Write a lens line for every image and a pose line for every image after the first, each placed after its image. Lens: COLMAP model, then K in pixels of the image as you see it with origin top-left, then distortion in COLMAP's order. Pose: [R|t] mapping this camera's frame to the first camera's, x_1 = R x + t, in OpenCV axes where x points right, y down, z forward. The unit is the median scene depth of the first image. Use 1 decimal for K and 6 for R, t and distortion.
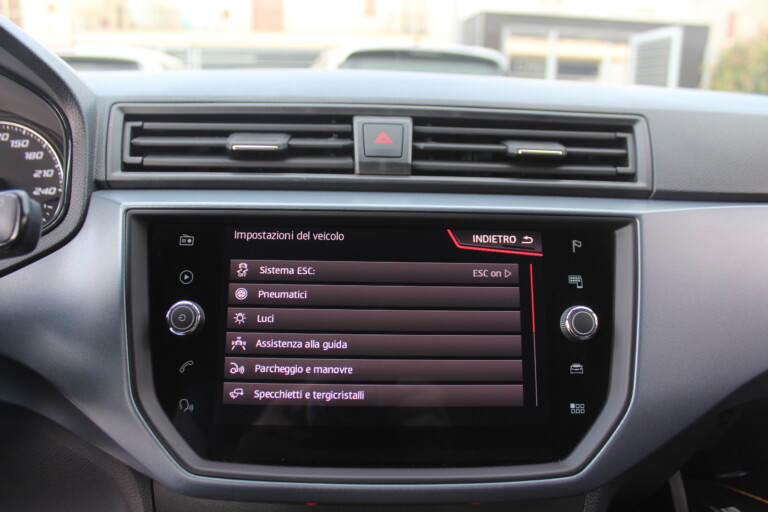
lens RADIAL K [[628.0, 0, 384.0], [0, 628.0, 256.0], [0, 0, 1]] dist [-0.169100, 0.137976]
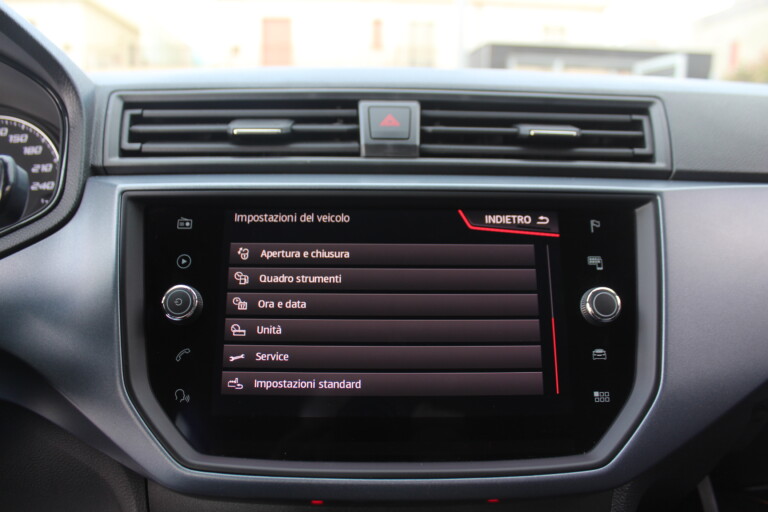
lens RADIAL K [[628.0, 0, 384.0], [0, 628.0, 256.0], [0, 0, 1]] dist [-0.169100, 0.137976]
pose [[0.999806, -0.011664, -0.015898, 0.002596], [0.010836, 0.998629, -0.051208, 0.070310], [0.016473, 0.051026, 0.998561, 0.050669]]
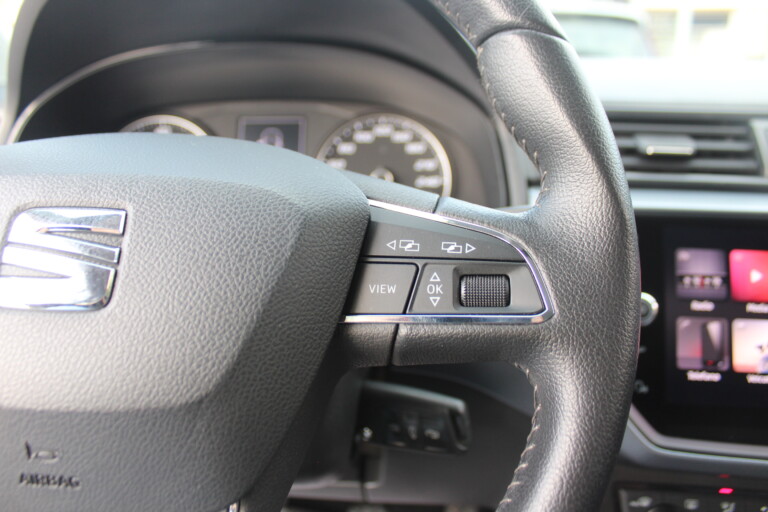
lens RADIAL K [[612.3, 0, 384.0], [0, 612.3, 256.0], [0, 0, 1]] dist [-0.144217, 0.101278]
pose [[0.985313, 0.024000, -0.169065, -0.521594], [-0.012080, 0.997390, 0.071186, -0.058834], [0.170332, -0.068098, 0.983031, -0.118021]]
